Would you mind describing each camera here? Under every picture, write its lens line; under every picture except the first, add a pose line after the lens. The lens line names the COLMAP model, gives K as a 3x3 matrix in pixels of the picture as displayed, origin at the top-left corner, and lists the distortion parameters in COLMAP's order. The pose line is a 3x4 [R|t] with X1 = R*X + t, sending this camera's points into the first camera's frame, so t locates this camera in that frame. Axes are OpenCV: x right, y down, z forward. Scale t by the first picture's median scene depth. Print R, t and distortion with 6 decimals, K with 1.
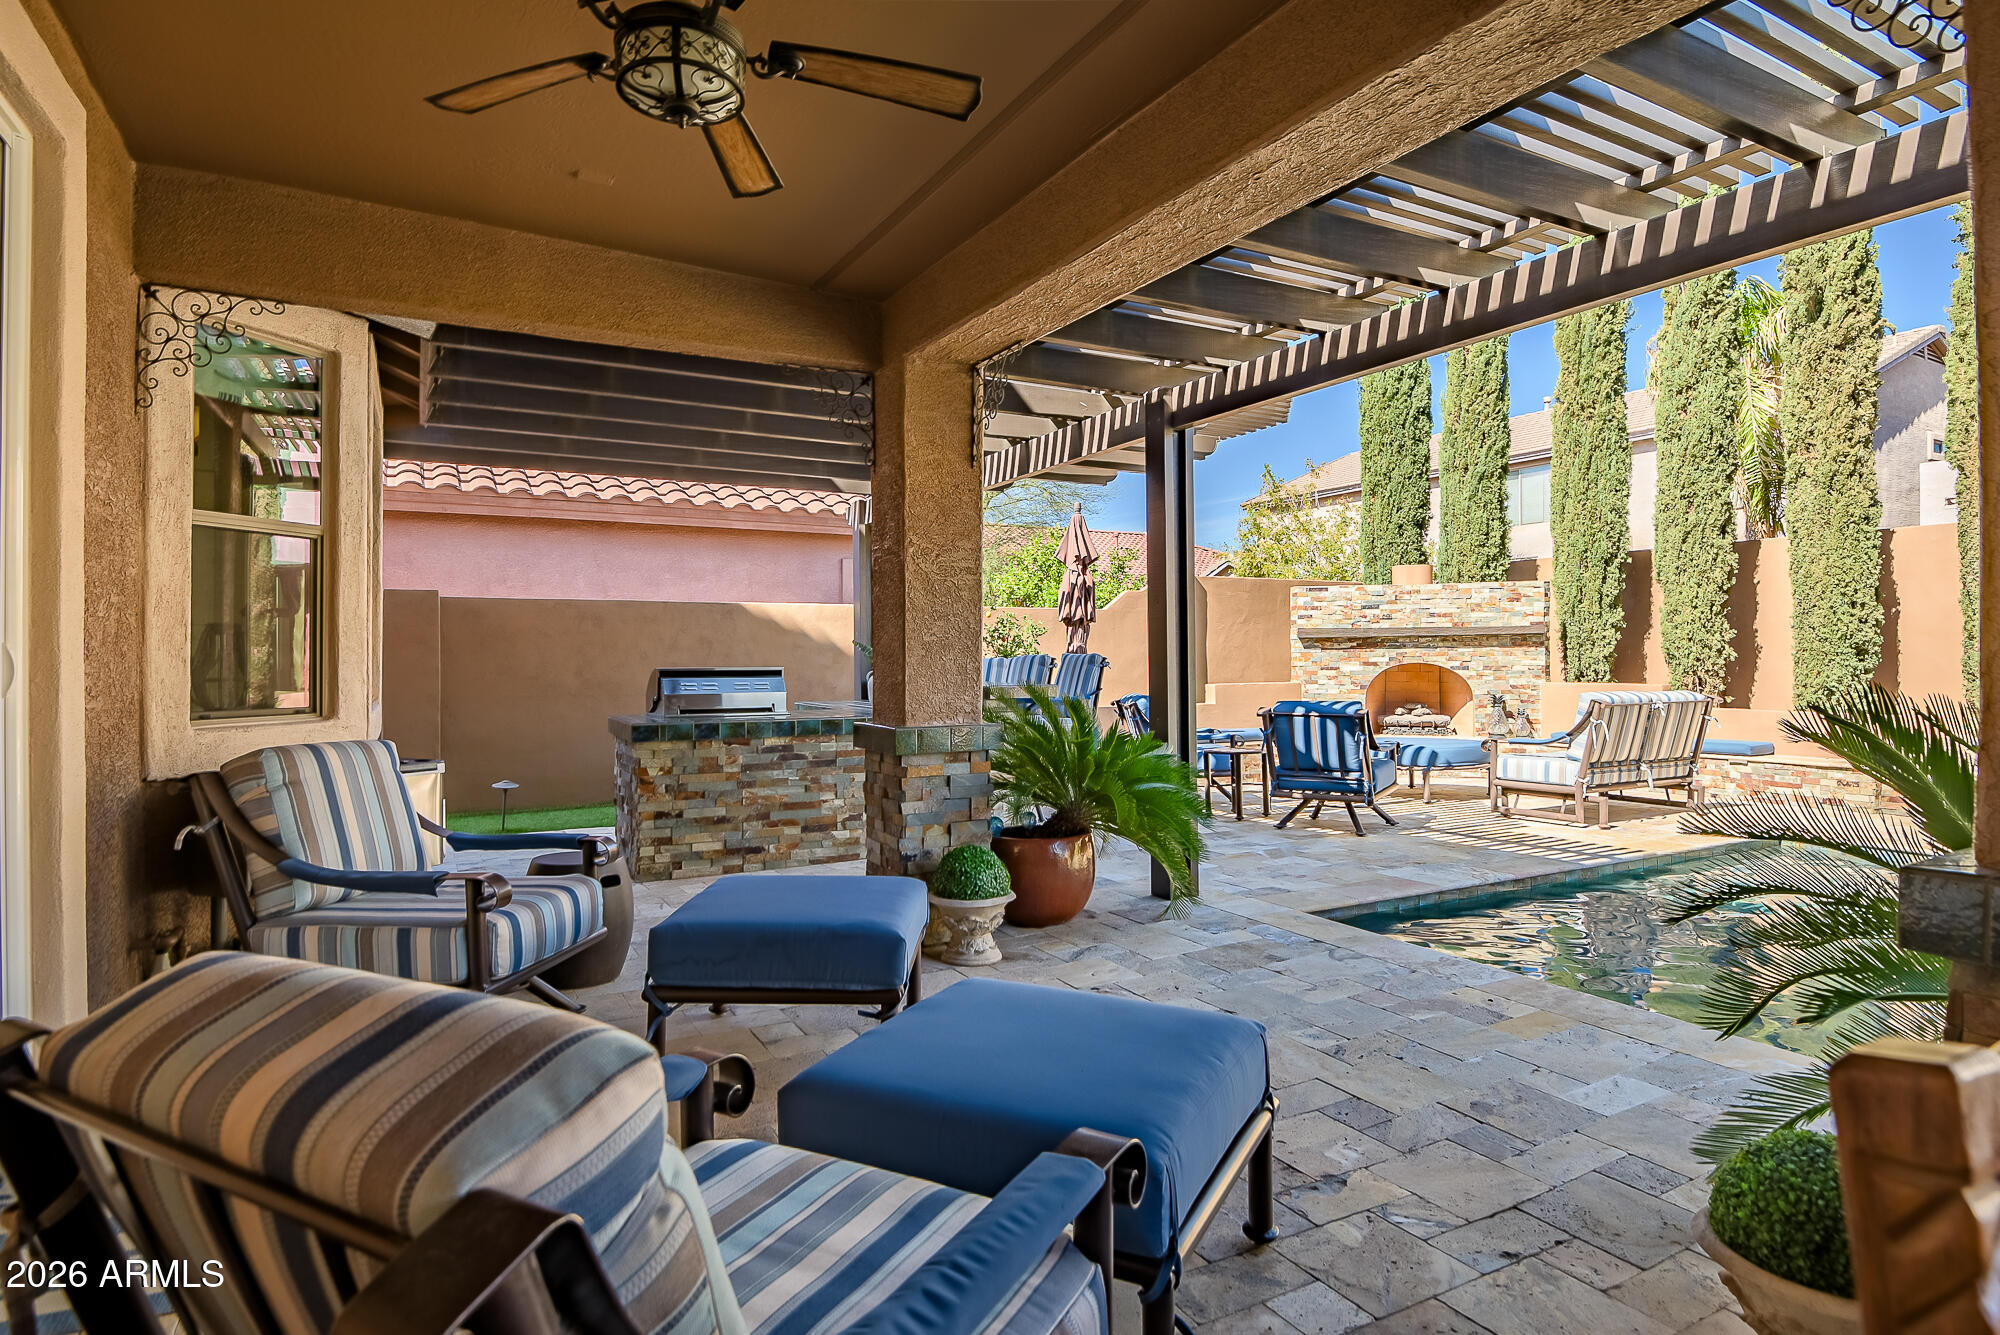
lens RADIAL K [[1064.2, 0, 996.0], [0, 1064.2, 657.2], [0, 0, 1]] dist [0.011912, -0.031379]
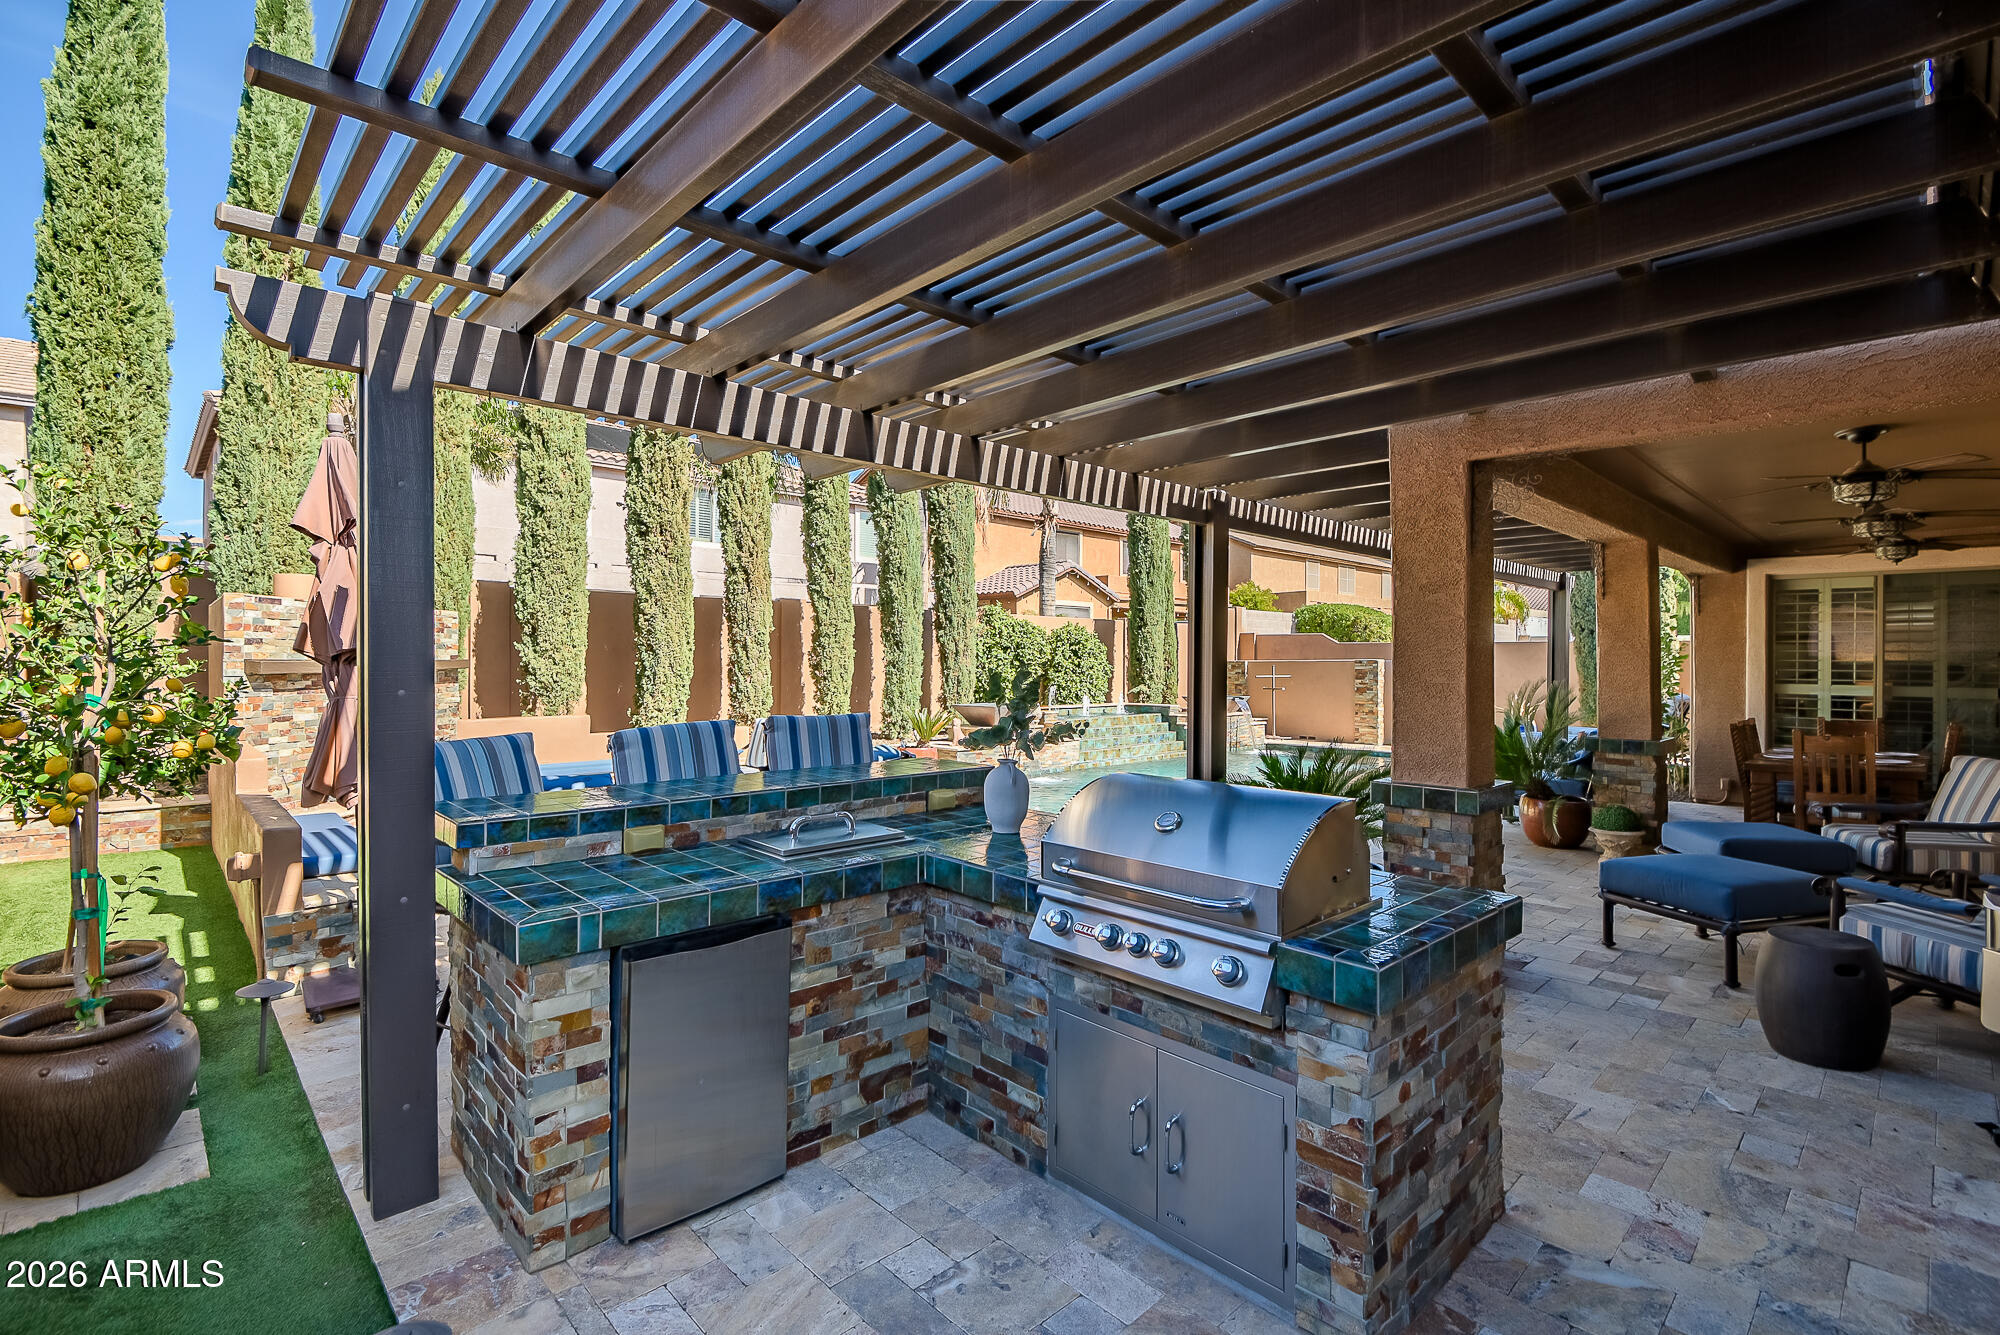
lens RADIAL K [[908.3, 0, 1002.9], [0, 908.3, 657.3], [0, 0, 1]] dist [0.025311, -0.028202]
pose [[-0.264201, 0.006129, 0.964448, -0.416543], [-0.002679, 0.999971, -0.007088, -0.029286], [-0.964464, -0.004456, -0.264177, 0.807965]]
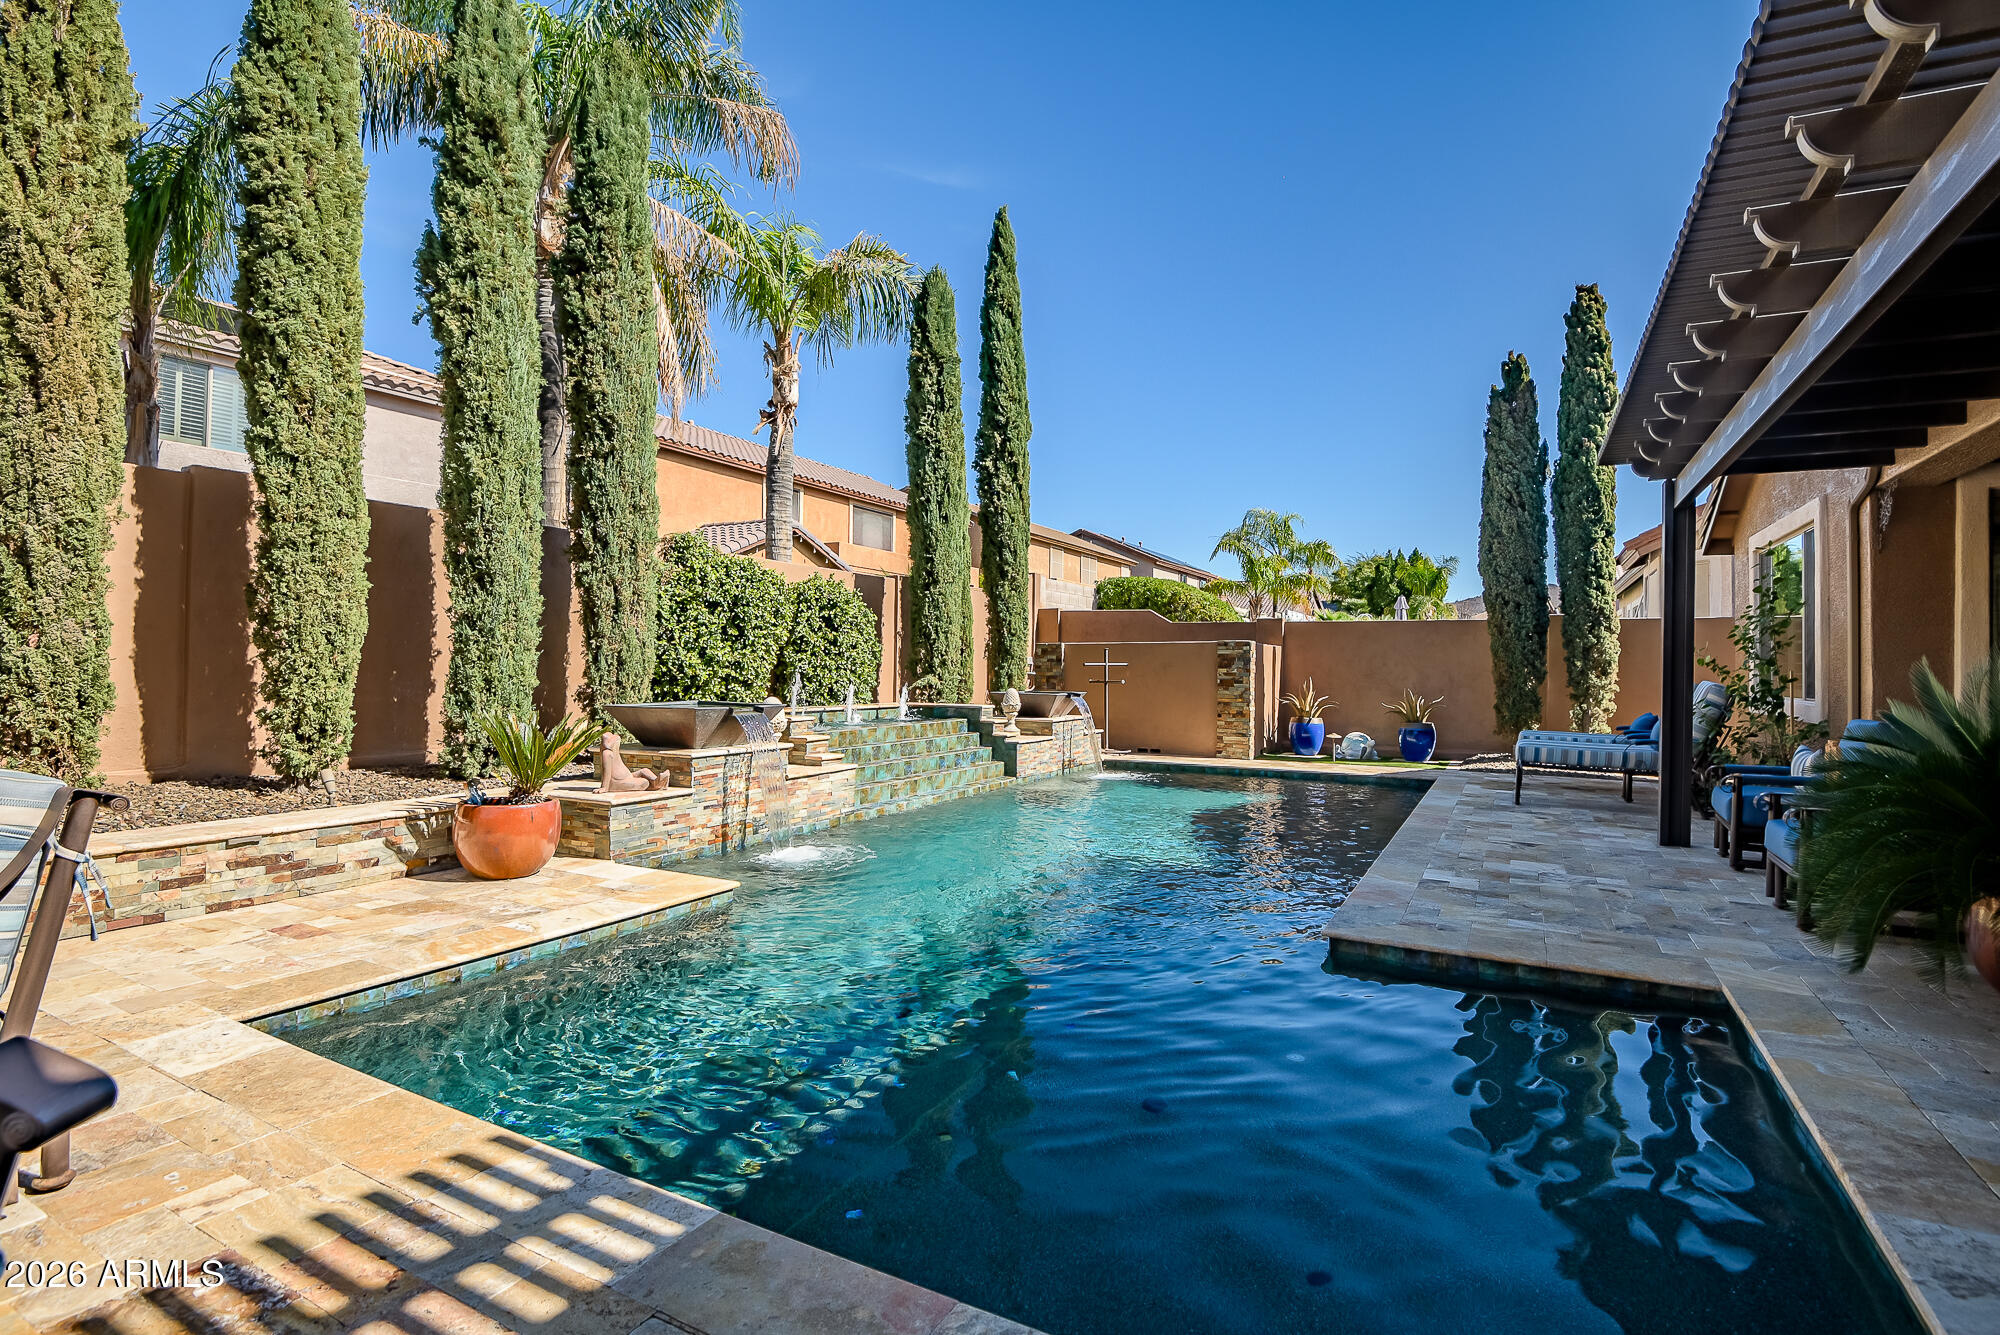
lens RADIAL K [[960.4, 0, 1002.0], [0, 960.4, 652.4], [0, 0, 1]] dist [0.026111, -0.052832]
pose [[-0.548108, 0.009084, 0.836358, 0.128765], [-0.008874, 0.999822, -0.016674, 0.000931], [-0.836360, -0.016561, -0.547930, 0.673446]]
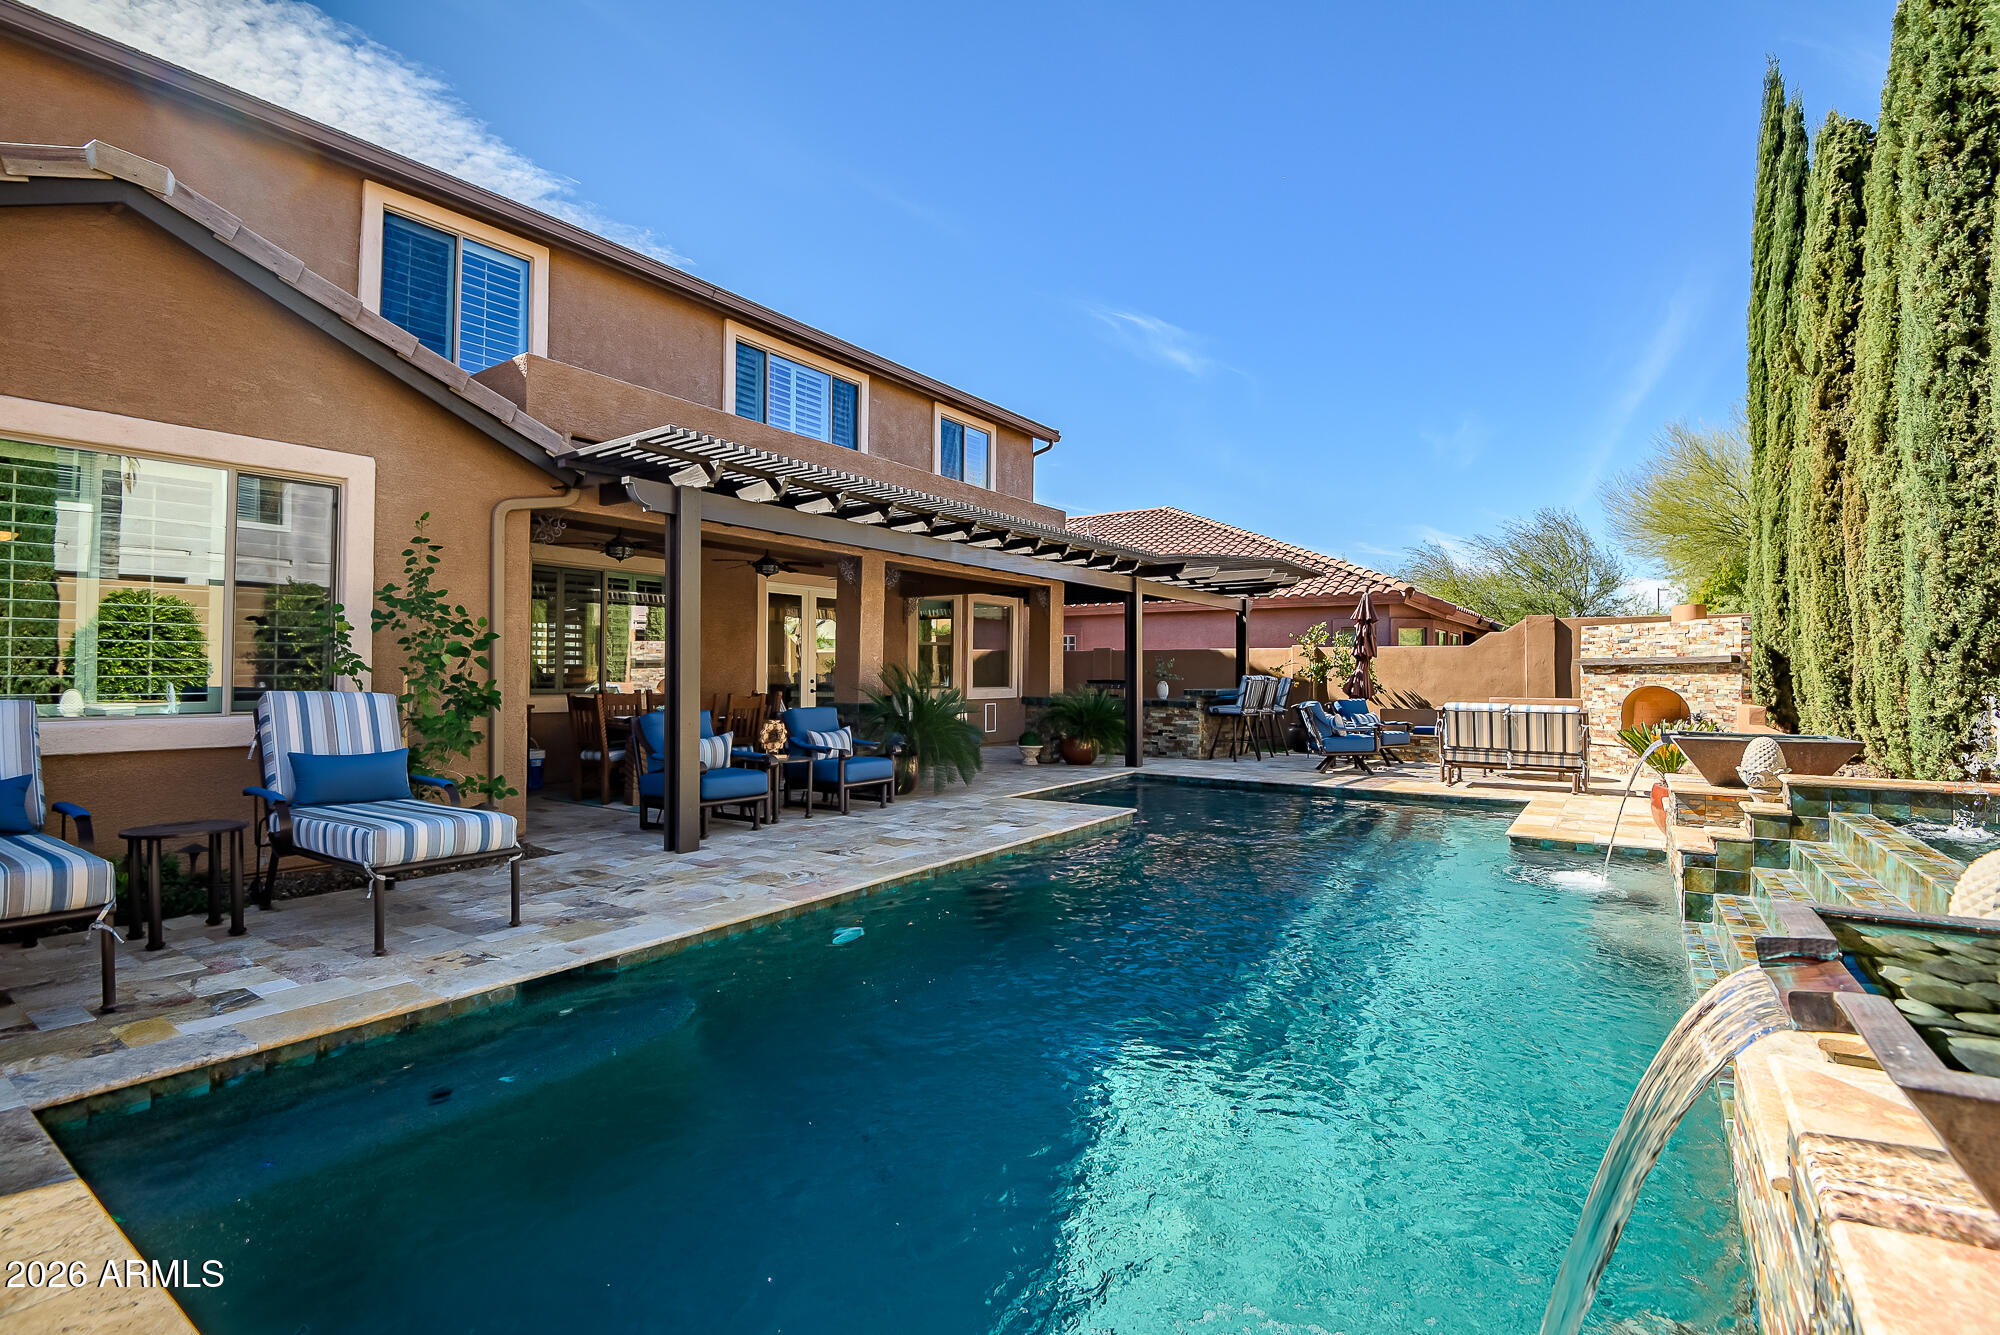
lens RADIAL K [[924.8, 0, 1005.6], [0, 924.8, 645.0], [0, 0, 1]] dist [-0.002219, -0.015254]
pose [[0.459490, -0.019165, -0.887976, 1.110397], [-0.009168, 0.999612, -0.026319, -0.008024], [0.888136, 0.020235, 0.459136, -0.182339]]
